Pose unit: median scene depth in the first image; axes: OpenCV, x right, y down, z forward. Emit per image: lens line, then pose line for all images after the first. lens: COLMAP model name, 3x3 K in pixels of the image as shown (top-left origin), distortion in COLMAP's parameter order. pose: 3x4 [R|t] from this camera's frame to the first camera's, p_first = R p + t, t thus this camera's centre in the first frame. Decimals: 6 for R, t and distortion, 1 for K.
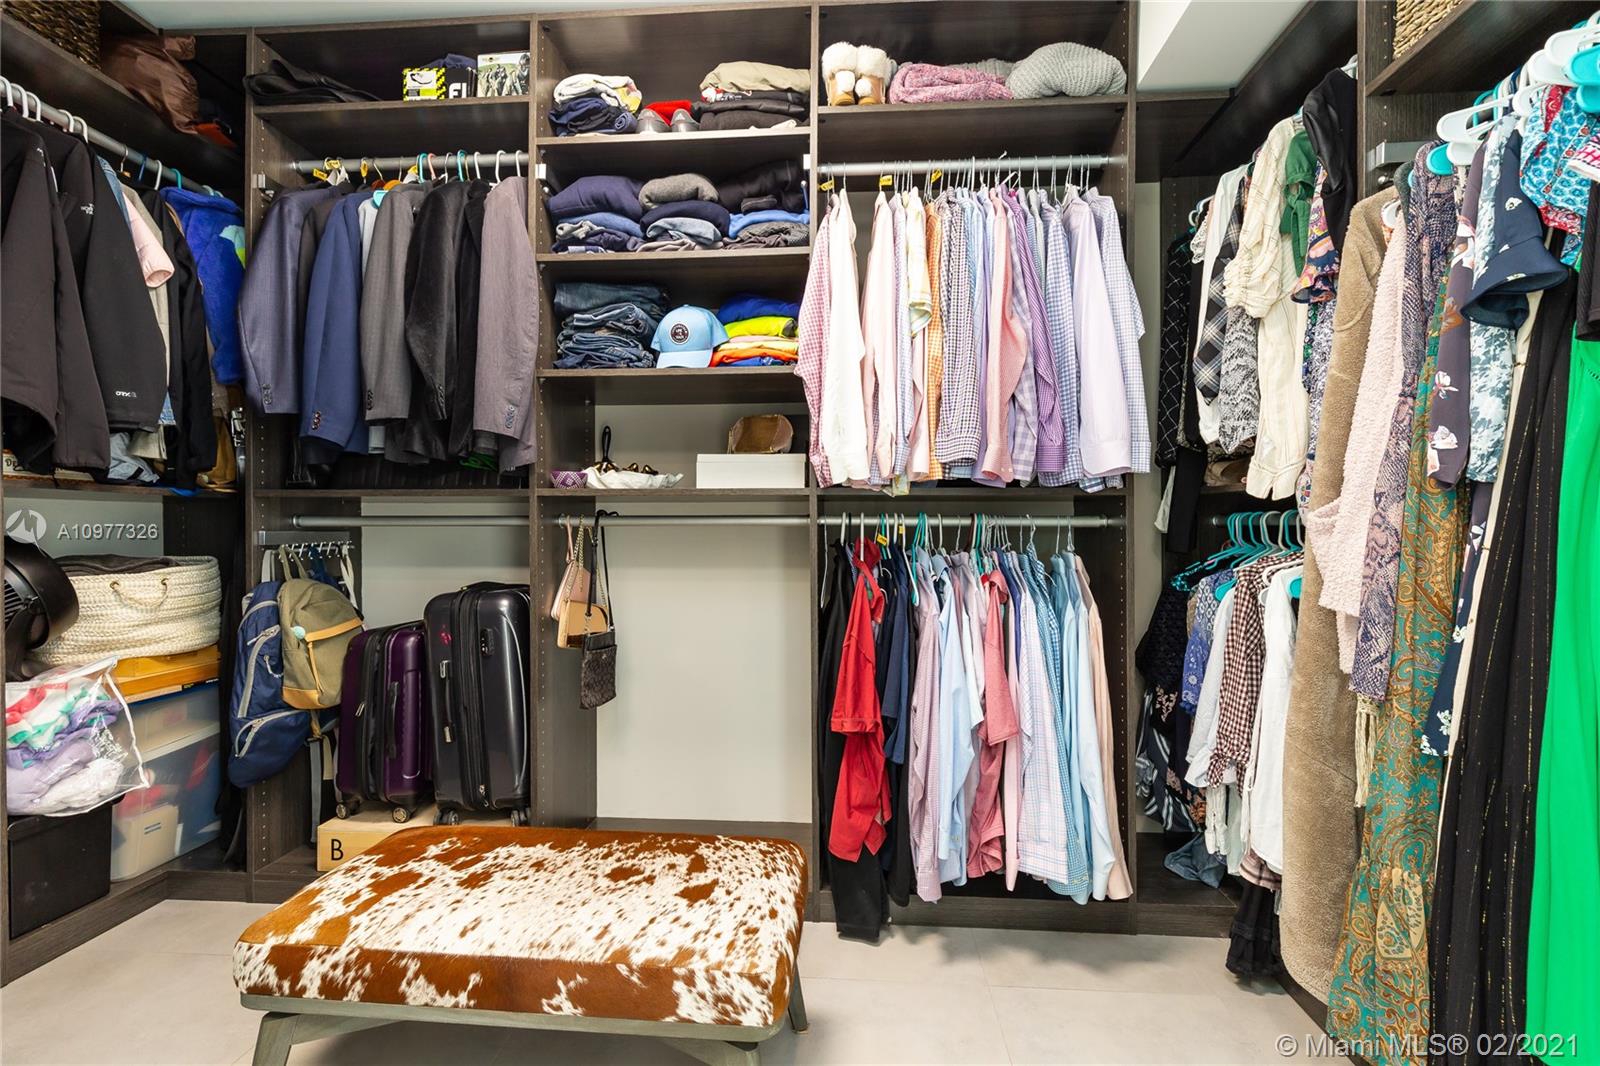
lens RADIAL K [[719.0, 0, 800.7], [0, 719.0, 536.9], [0, 0, 1]] dist [0.004582, -0.000971]
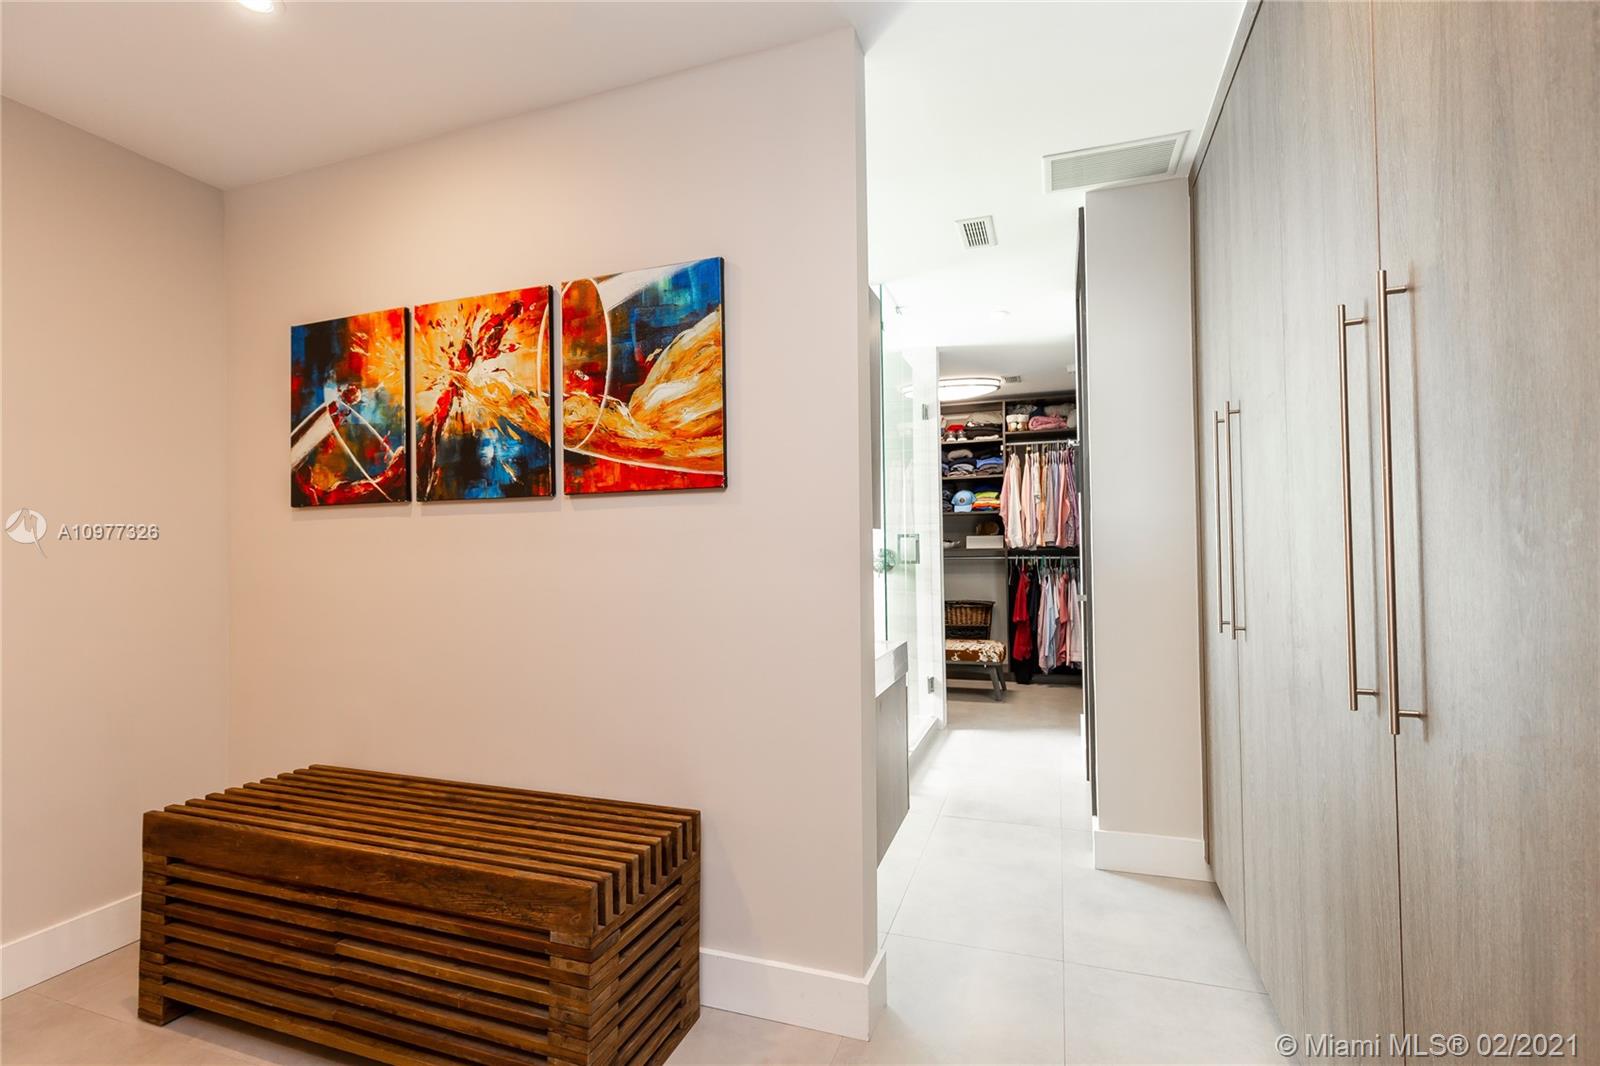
lens RADIAL K [[719.0, 0, 797.4], [0, 719.0, 538.5], [0, 0, 1]] dist [0.004582, -0.000971]
pose [[0.963431, -0.019060, -0.267279, -0.021143], [0.012327, 0.999563, -0.026849, -0.036711], [0.267674, 0.022573, 0.963245, -2.357073]]
